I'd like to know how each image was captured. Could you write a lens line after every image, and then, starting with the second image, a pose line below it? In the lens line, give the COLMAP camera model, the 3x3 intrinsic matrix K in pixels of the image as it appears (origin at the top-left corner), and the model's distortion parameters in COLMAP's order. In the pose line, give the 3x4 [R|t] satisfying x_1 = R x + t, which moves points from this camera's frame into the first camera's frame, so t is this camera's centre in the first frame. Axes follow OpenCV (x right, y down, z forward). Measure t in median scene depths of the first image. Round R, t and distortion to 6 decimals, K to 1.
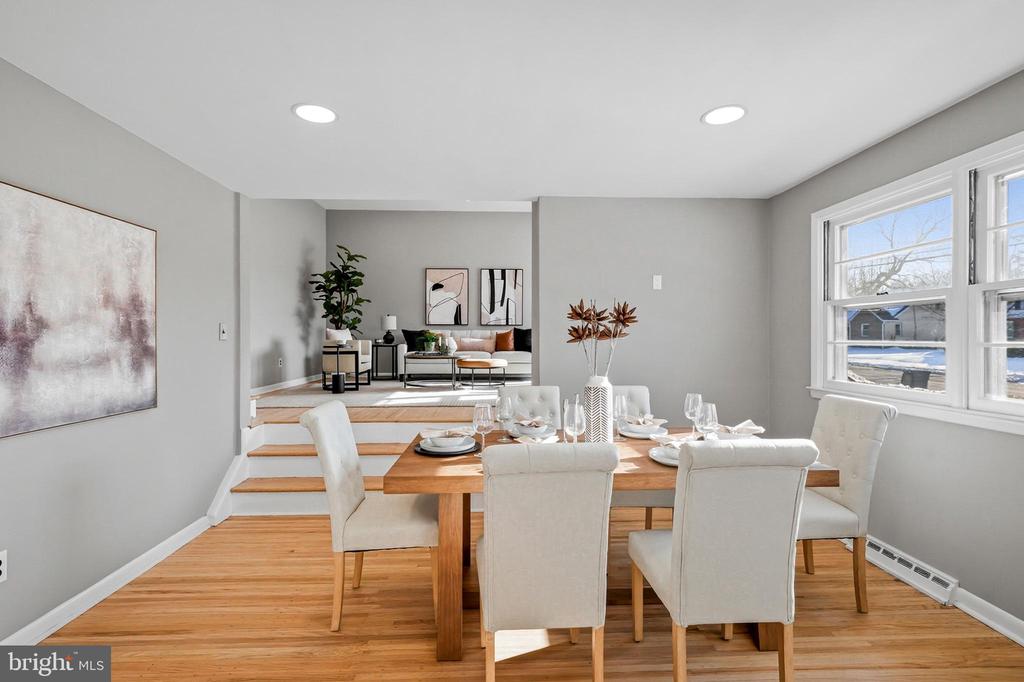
lens RADIAL K [[457.3, 0, 512.0], [0, 457.3, 341.0], [0, 0, 1]] dist [-0.007184, 0.000165]
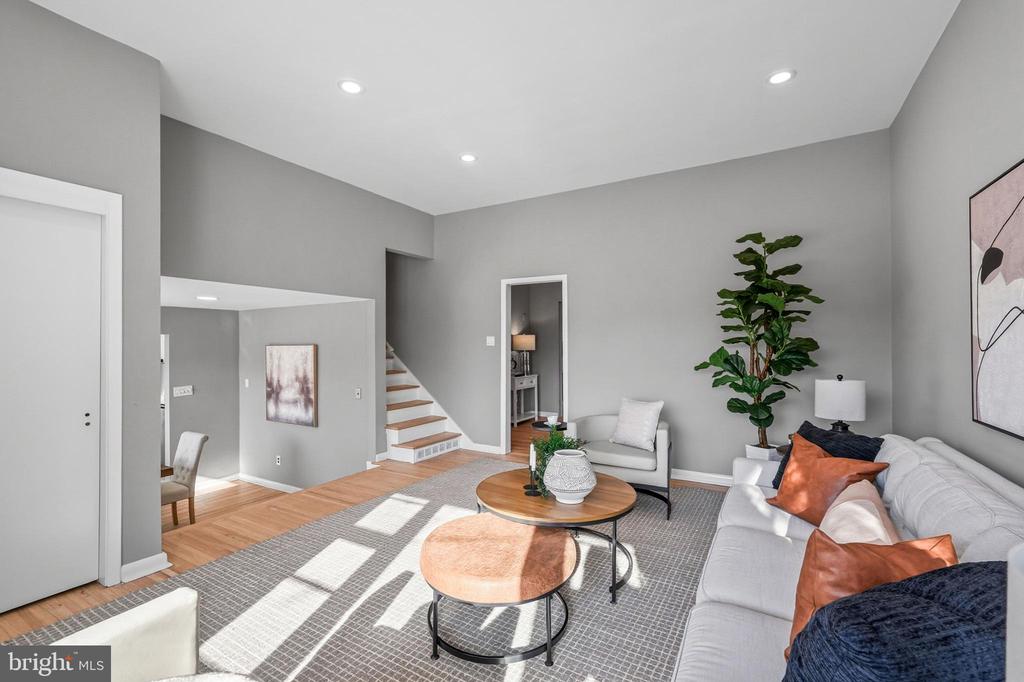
lens RADIAL K [[457.3, 0, 512.0], [0, 457.3, 341.0], [0, 0, 1]] dist [-0.007184, 0.000165]
pose [[-0.548282, -0.005863, -0.836273, 0.181554], [-0.001361, 0.999980, -0.006119, -0.087945], [0.836292, -0.002217, -0.548280, 1.049656]]
